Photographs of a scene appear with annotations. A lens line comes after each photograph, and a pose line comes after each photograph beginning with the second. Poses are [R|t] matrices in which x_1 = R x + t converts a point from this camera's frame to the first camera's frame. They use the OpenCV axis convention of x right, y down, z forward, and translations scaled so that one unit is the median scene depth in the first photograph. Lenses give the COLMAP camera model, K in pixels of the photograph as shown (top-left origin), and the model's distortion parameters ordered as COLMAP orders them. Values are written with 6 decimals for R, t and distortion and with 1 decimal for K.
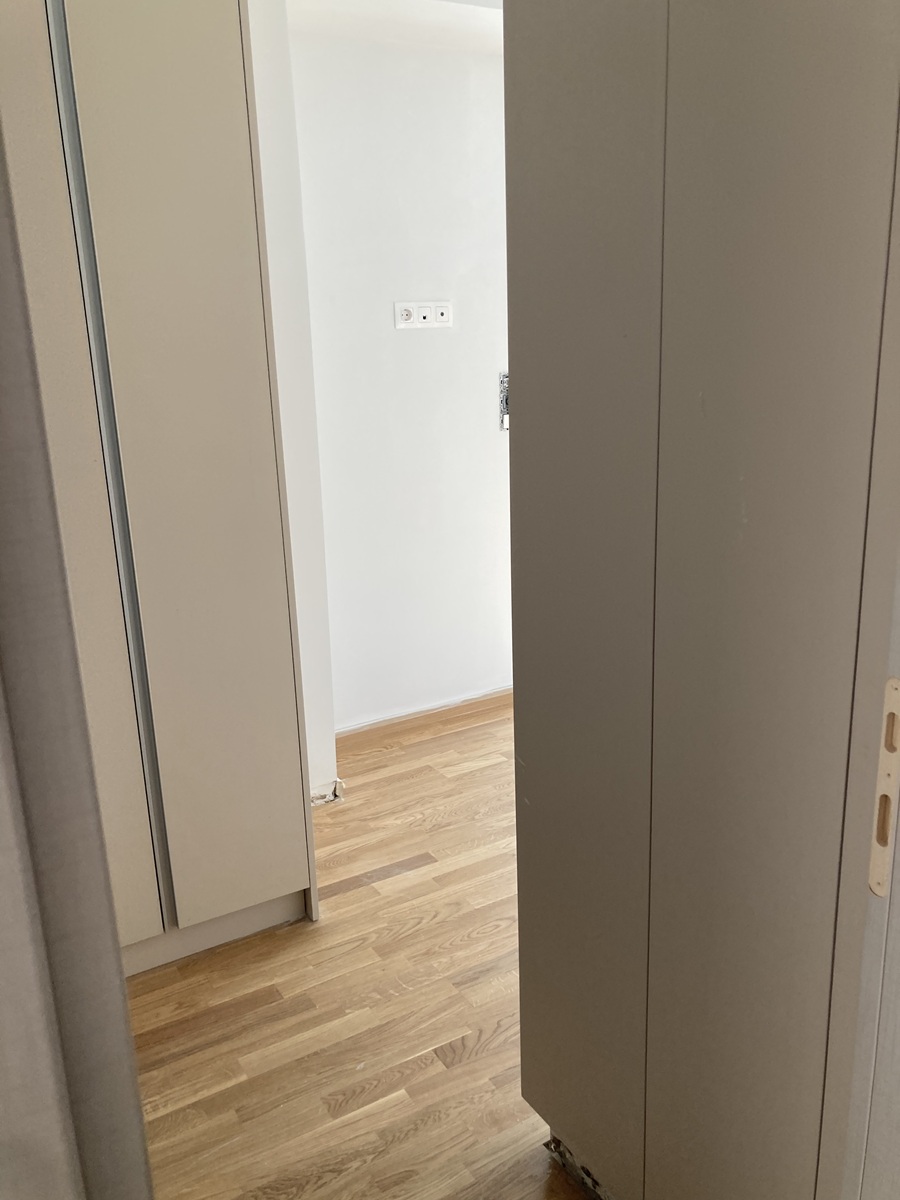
lens RADIAL K [[981.3, 0, 451.1], [0, 981.3, 597.3], [0, 0, 1]] dist [0.053317, -0.055341]
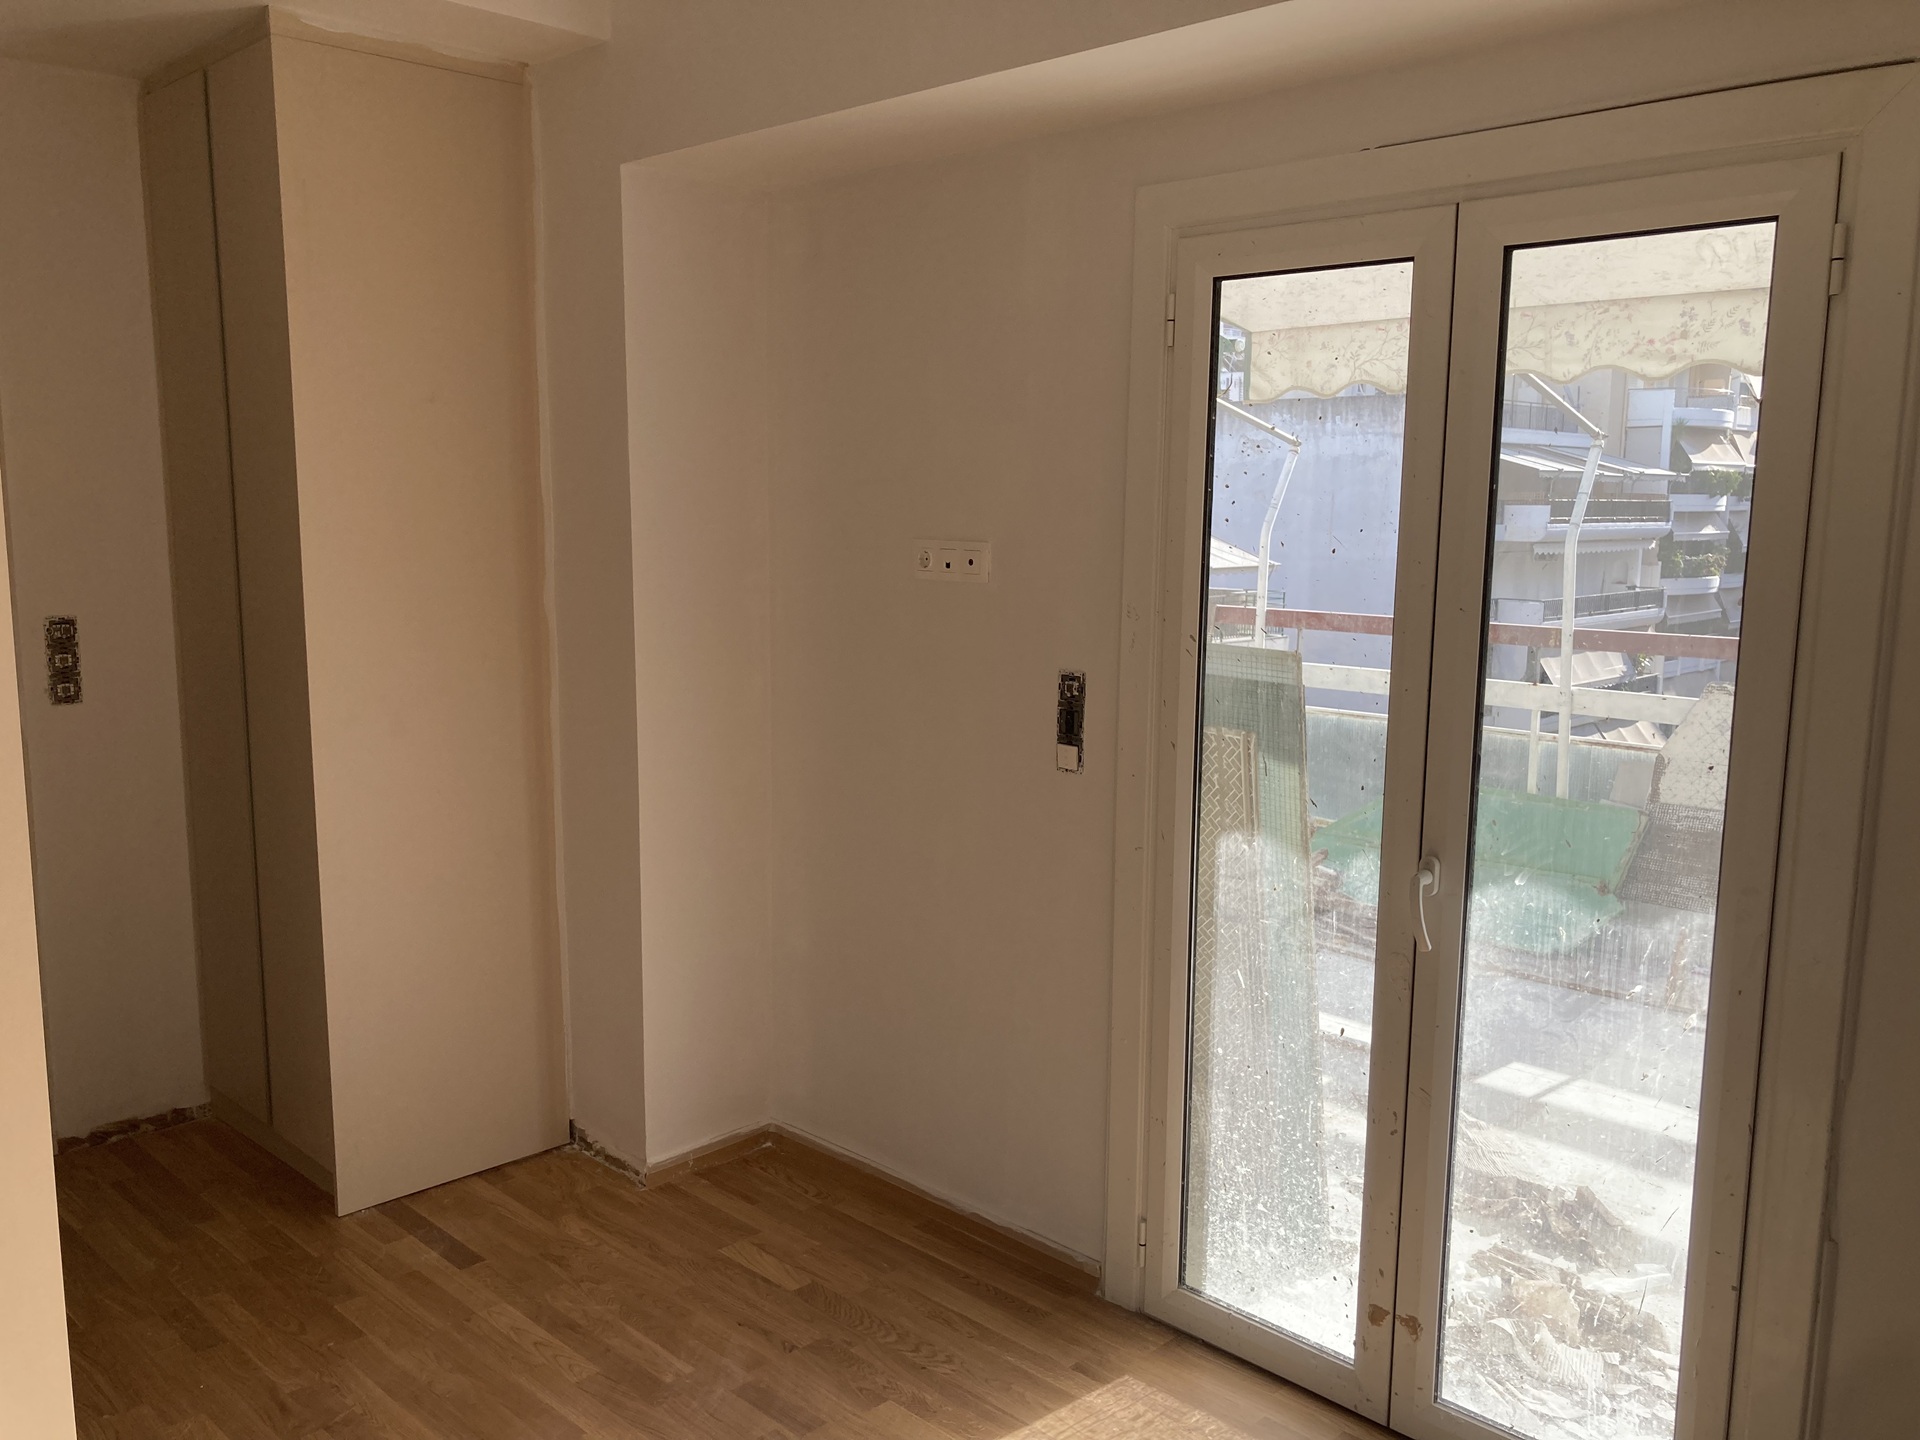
lens RADIAL K [[1570.1, 0, 958.6], [0, 1570.1, 726.1], [0, 0, 1]] dist [0.053317, -0.055341]
pose [[0.243615, 0.161812, -0.956278, 0.960733], [-0.282471, 0.955078, 0.089648, -0.280651], [0.927826, 0.248282, 0.278379, 0.760304]]
